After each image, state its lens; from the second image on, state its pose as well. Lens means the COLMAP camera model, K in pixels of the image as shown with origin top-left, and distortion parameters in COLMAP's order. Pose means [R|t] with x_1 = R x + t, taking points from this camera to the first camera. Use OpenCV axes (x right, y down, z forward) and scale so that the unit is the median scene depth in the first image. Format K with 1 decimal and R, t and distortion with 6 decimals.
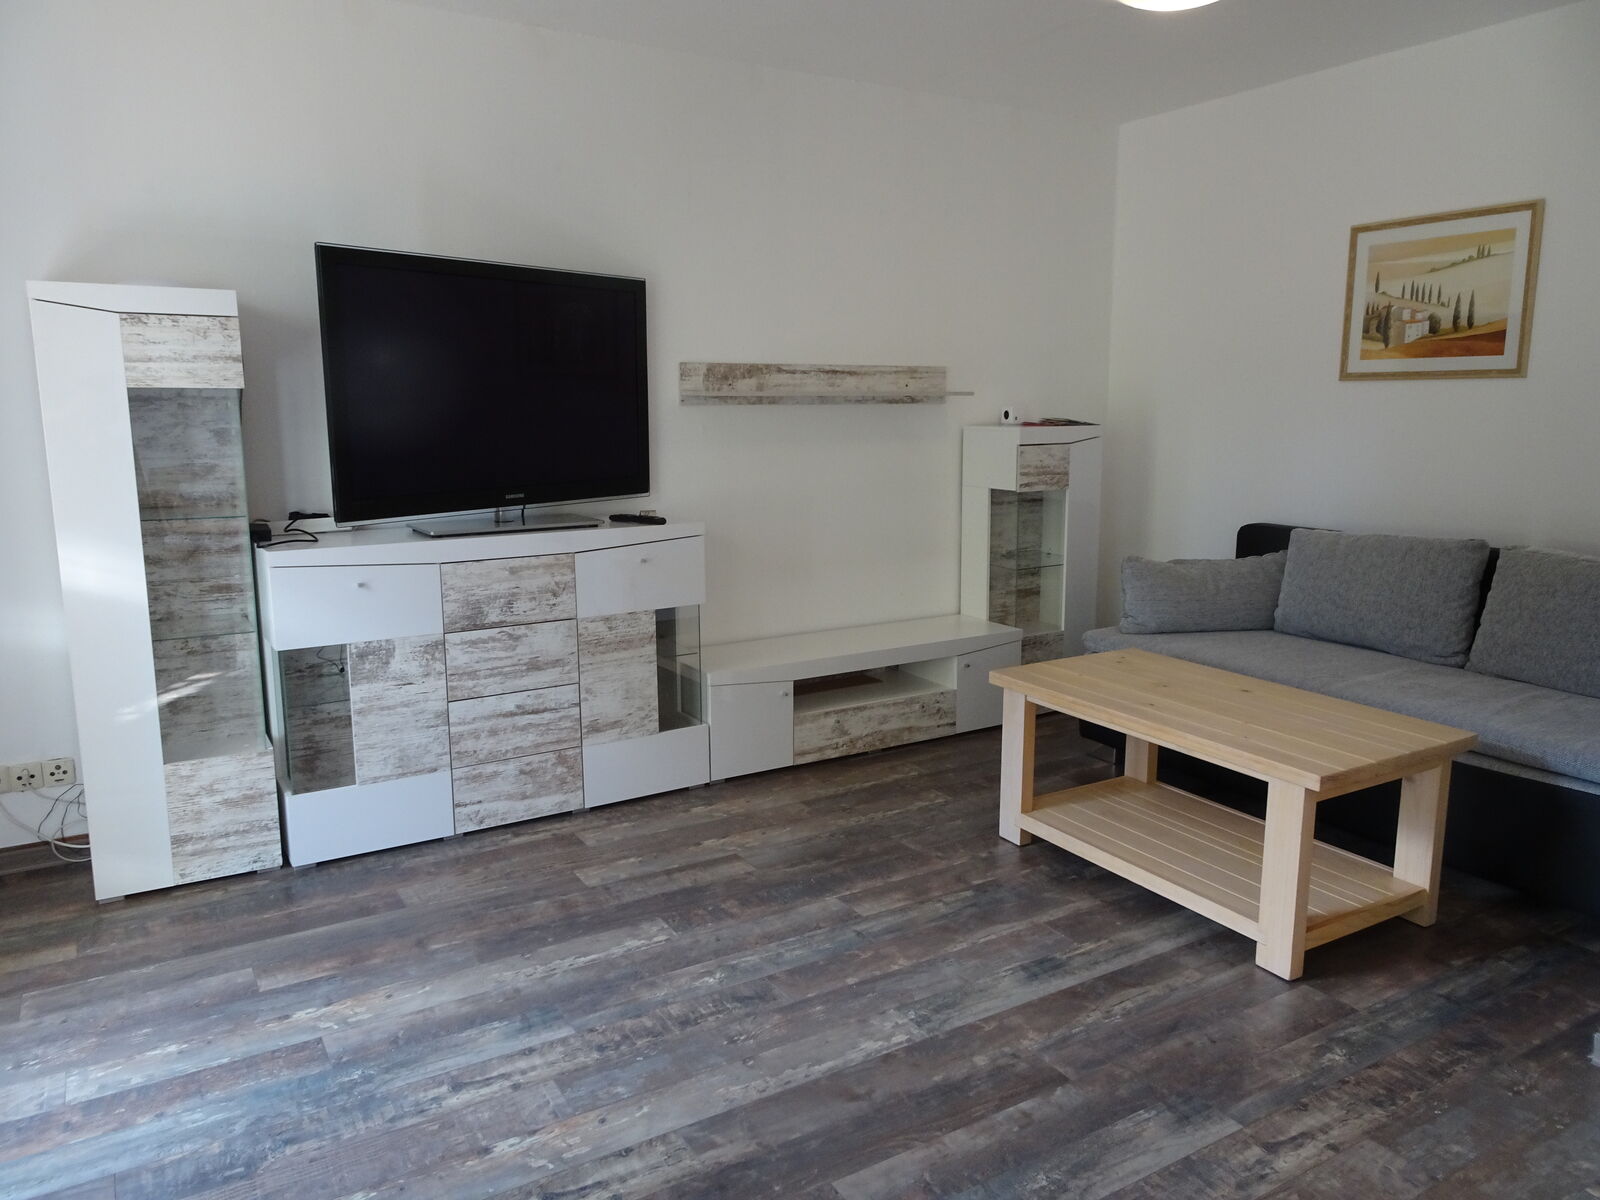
lens RADIAL K [[1139.5, 0, 797.3], [0, 1139.5, 590.0], [0, 0, 1]] dist [-0.008217, -0.003825]
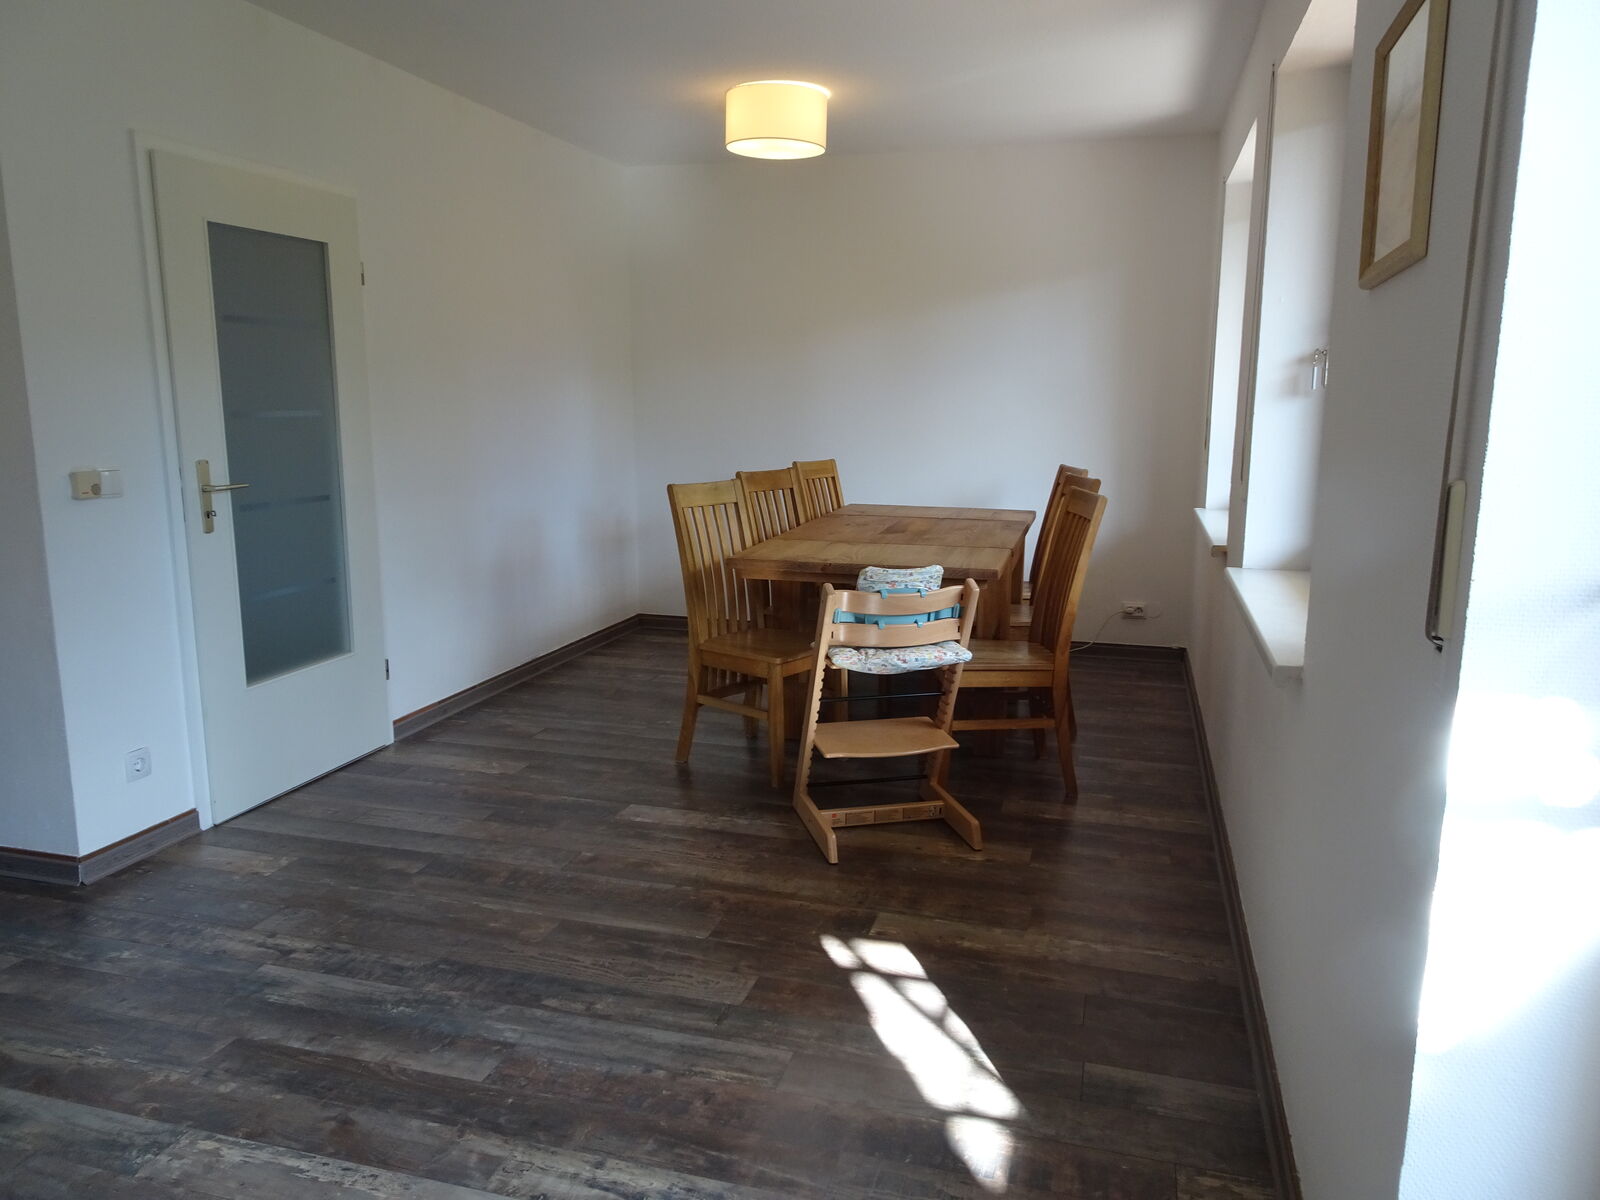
lens RADIAL K [[1139.5, 0, 798.4], [0, 1139.5, 602.2], [0, 0, 1]] dist [-0.008217, -0.003825]
pose [[-0.673617, -0.141346, 0.725439, -0.863914], [0.119067, 0.947967, 0.295265, -0.213512], [-0.729427, 0.285271, -0.621737, 1.224818]]
